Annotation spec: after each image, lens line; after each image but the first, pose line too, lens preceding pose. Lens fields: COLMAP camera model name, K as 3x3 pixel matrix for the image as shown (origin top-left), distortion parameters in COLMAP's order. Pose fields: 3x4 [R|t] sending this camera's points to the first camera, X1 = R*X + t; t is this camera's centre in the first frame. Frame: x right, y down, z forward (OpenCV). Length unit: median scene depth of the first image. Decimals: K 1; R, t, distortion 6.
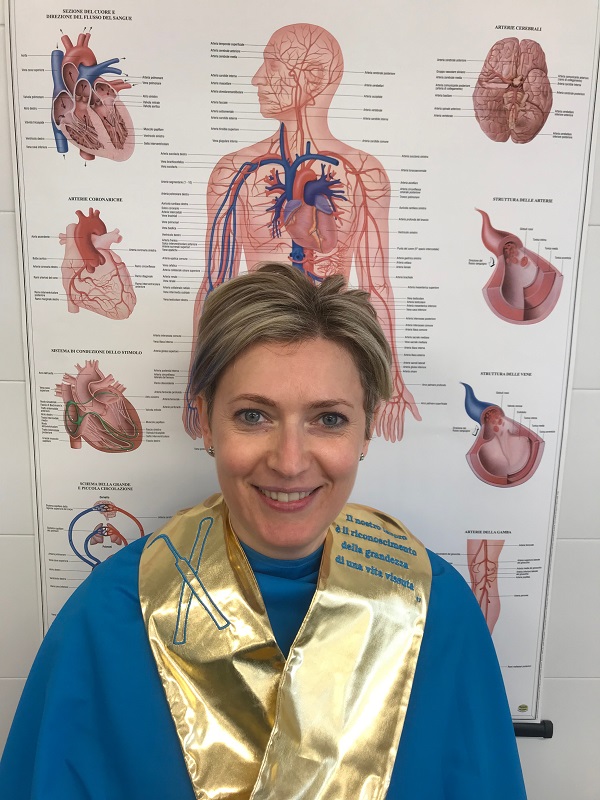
lens RADIAL K [[652.6, 0, 303.0], [0, 652.6, 398.8], [0, 0, 1]] dist [0.006066, 0.009246]
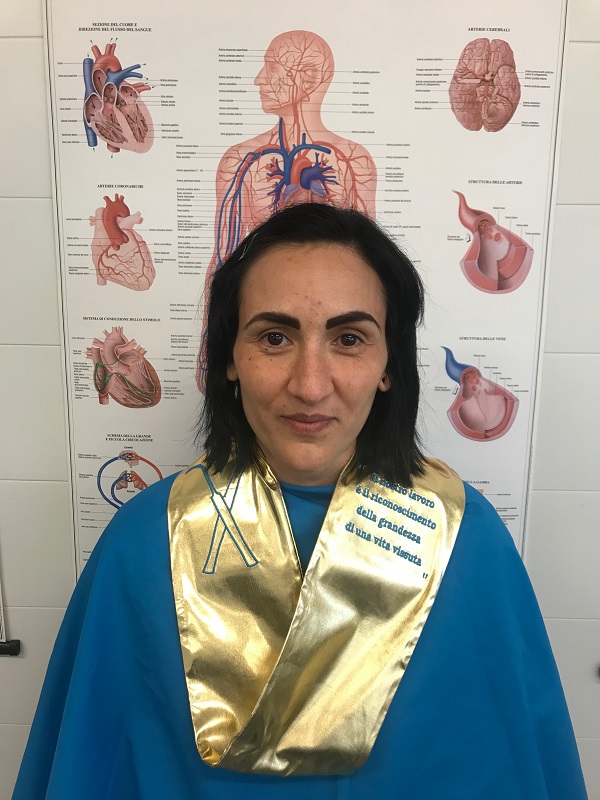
lens RADIAL K [[652.6, 0, 302.7], [0, 652.6, 400.1], [0, 0, 1]] dist [0.006066, 0.009246]
pose [[0.998930, 0.001486, -0.046230, 0.058436], [-0.001531, 0.999998, -0.000940, 0.073071], [0.046228, 0.001010, 0.998930, -0.139881]]
